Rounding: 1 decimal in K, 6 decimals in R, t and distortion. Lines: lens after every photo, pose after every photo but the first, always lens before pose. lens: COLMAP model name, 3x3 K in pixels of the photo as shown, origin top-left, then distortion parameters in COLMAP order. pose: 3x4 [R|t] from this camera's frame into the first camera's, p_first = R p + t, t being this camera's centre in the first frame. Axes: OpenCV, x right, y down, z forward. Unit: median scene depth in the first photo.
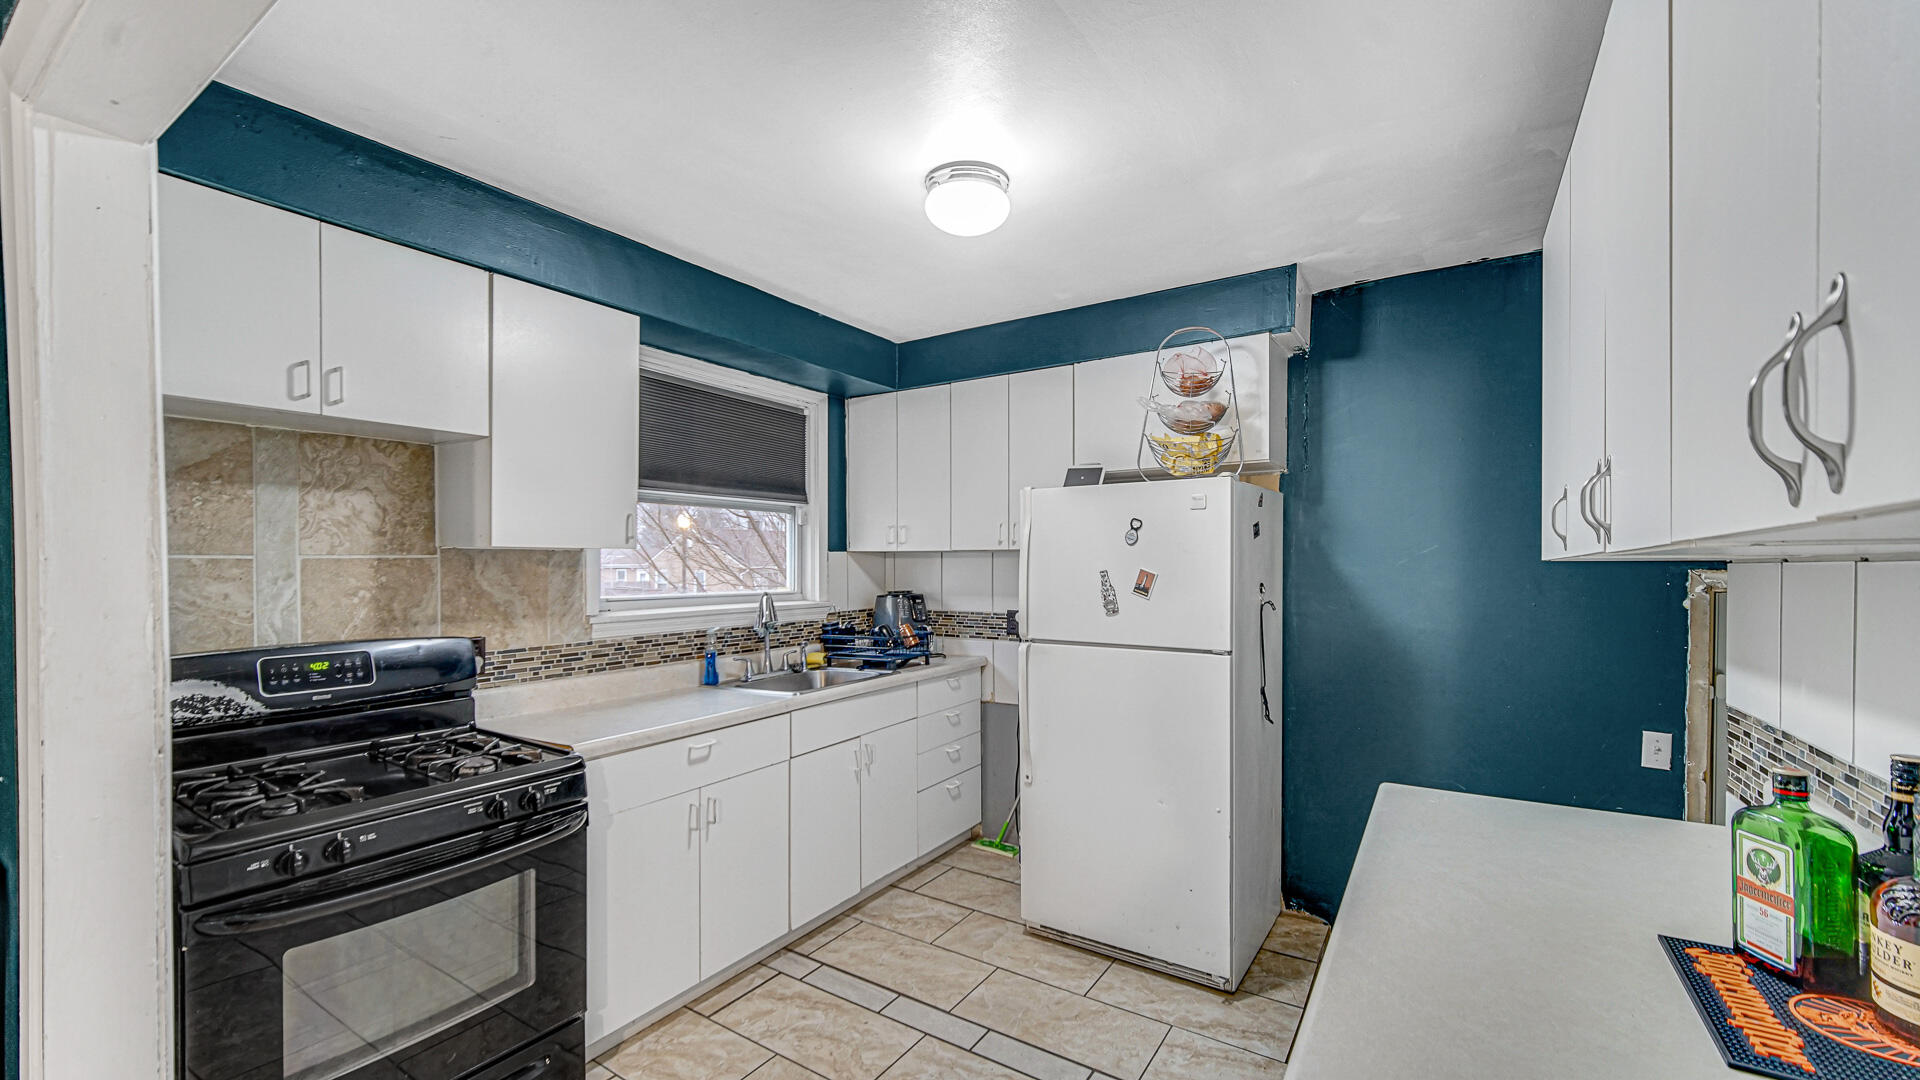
lens RADIAL K [[769.6, 0, 947.3], [0, 769.6, 569.2], [0, 0, 1]] dist [0.002026, -0.000757]
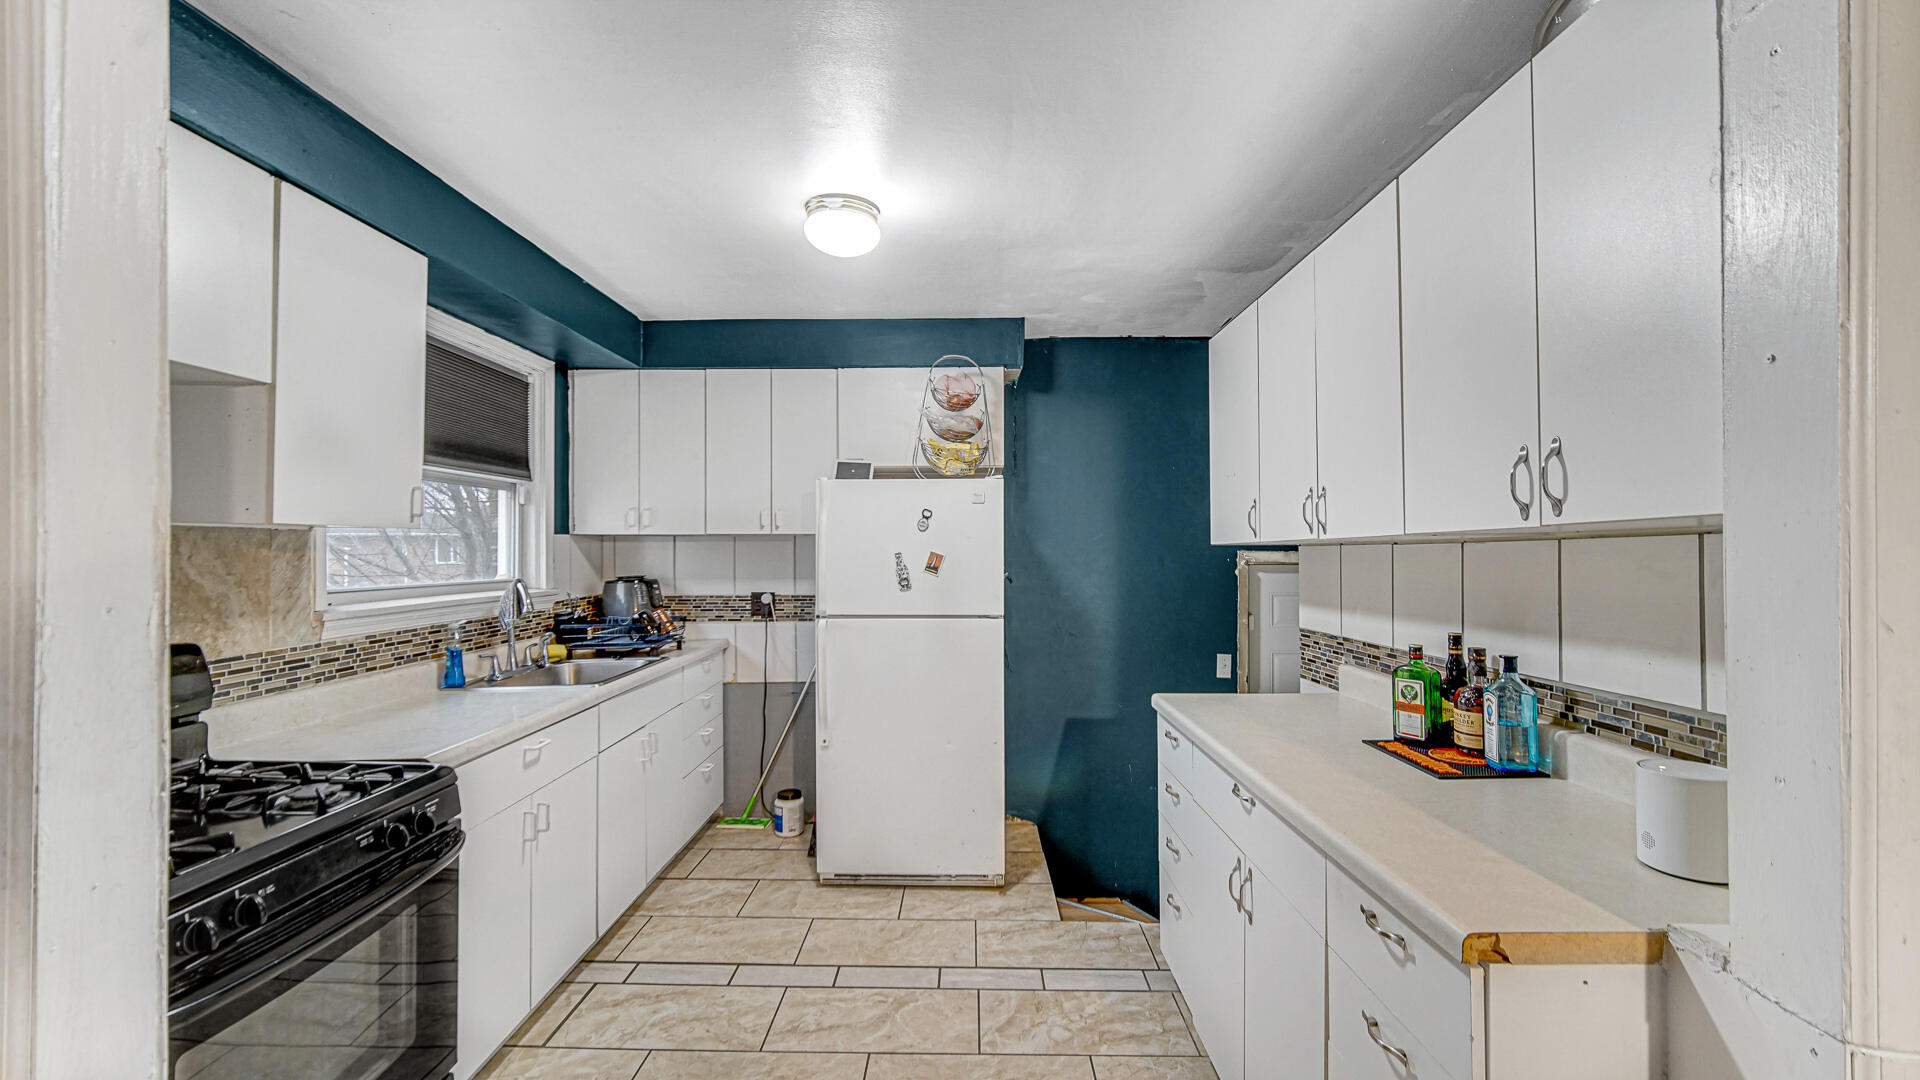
lens RADIAL K [[769.6, 0, 941.6], [0, 769.6, 541.2], [0, 0, 1]] dist [0.002026, -0.000757]
pose [[0.847126, 0.005607, 0.531362, -0.363381], [0.004098, 0.999846, -0.017084, 0.004494], [-0.531376, 0.016649, 0.846972, -0.025089]]
